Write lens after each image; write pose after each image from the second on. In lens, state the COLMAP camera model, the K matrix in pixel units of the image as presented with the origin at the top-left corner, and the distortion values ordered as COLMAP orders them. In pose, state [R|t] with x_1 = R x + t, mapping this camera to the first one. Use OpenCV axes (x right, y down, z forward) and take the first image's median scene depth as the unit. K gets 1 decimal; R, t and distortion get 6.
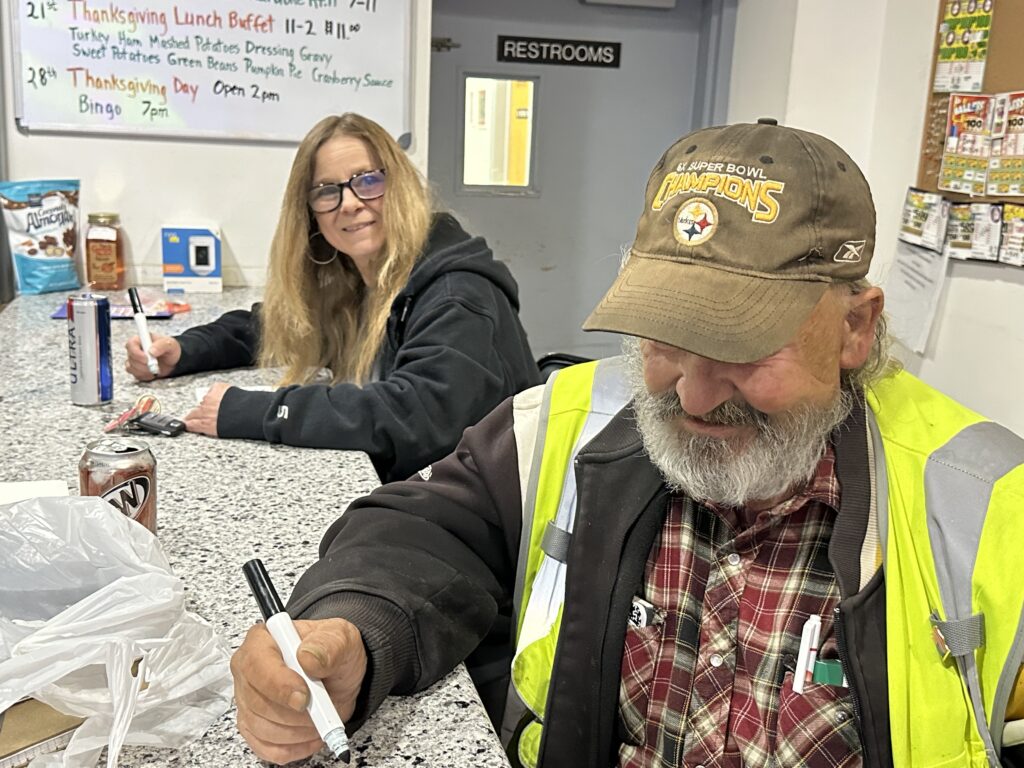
lens RADIAL K [[1095.1, 0, 510.9], [0, 1095.1, 384.5], [0, 0, 1]] dist [0.026798, 0.000000]
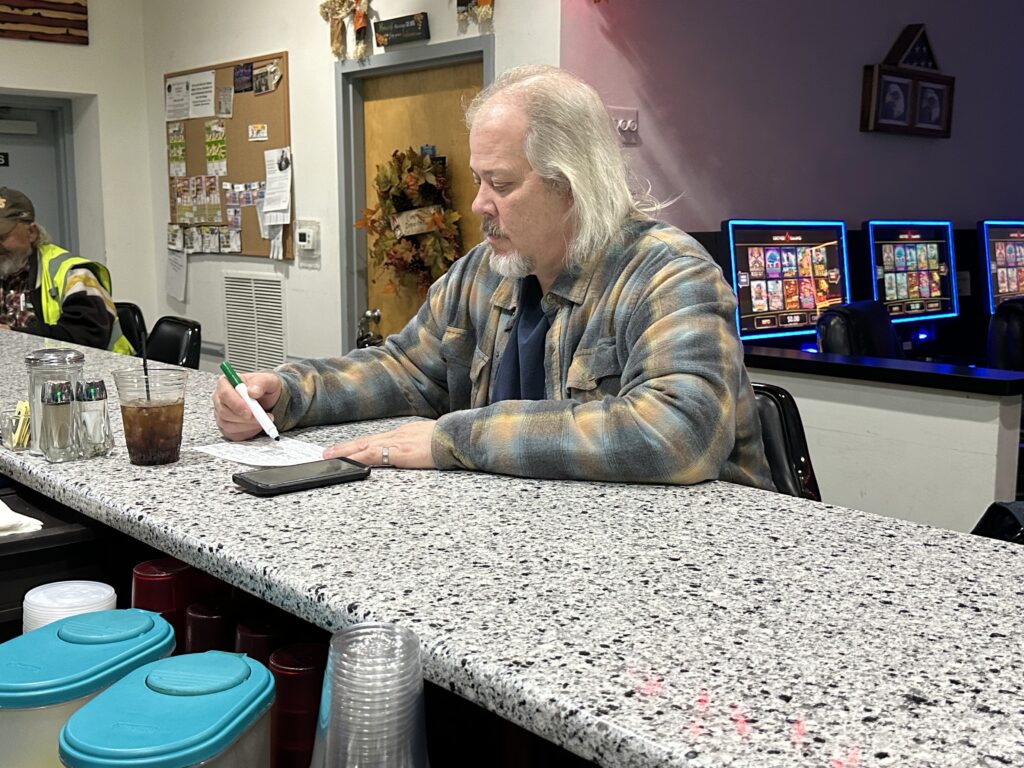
lens RADIAL K [[1095.1, 0, 512.9], [0, 1095.1, 385.5], [0, 0, 1]] dist [0.026798, 0.000000]
pose [[0.896272, -0.105709, 0.430722, 0.027024], [0.136185, 0.989857, -0.040449, 0.308727], [-0.422078, 0.094911, 0.901578, -1.152560]]
